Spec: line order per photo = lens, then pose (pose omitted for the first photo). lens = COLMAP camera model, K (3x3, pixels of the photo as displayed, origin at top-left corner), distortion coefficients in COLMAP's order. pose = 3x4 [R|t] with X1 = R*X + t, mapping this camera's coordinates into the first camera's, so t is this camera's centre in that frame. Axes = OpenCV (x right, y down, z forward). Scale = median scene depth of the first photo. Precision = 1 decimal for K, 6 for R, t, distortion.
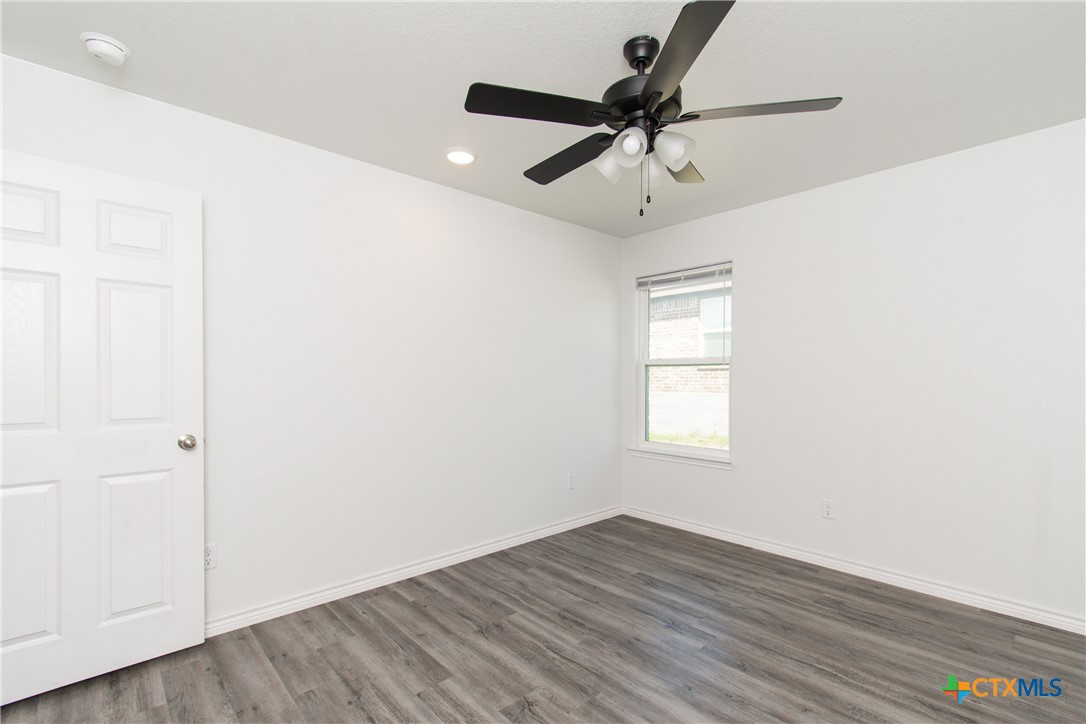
lens RADIAL K [[486.9, 0, 539.4], [0, 486.9, 368.6], [0, 0, 1]] dist [-0.019940, -0.000608]
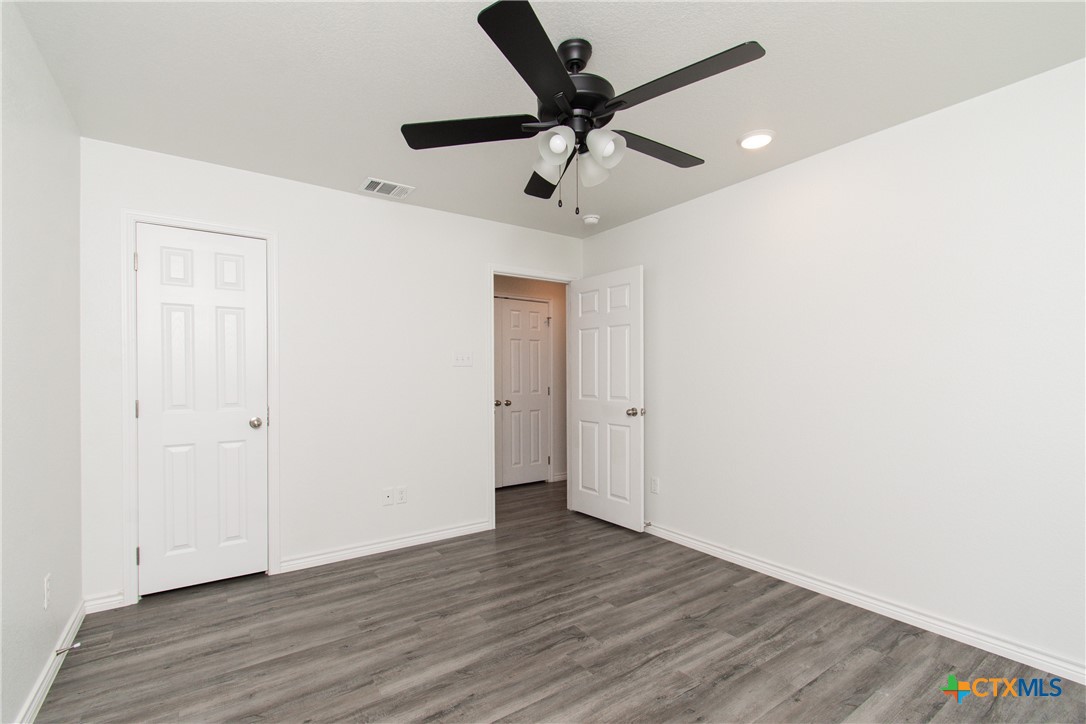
lens RADIAL K [[486.9, 0, 543.8], [0, 486.9, 363.1], [0, 0, 1]] dist [-0.019940, -0.000608]
pose [[-0.104174, -0.010332, -0.994505, 0.941540], [0.011418, 0.999868, -0.011584, 0.007183], [0.994494, -0.012562, -0.104042, 0.804364]]
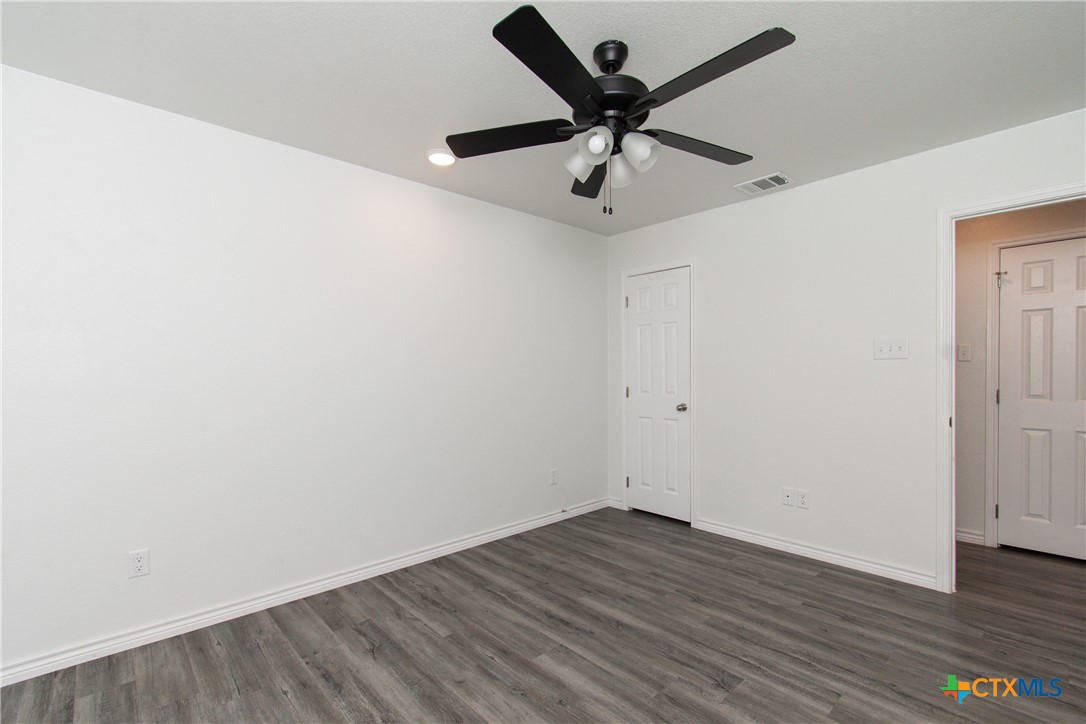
lens RADIAL K [[486.9, 0, 544.8], [0, 486.9, 366.6], [0, 0, 1]] dist [-0.019940, -0.000608]
pose [[-0.999599, 0.013147, -0.025095, 0.286741], [0.013398, 0.999861, -0.009879, 0.011679], [0.024962, -0.010211, -0.999636, 1.566124]]
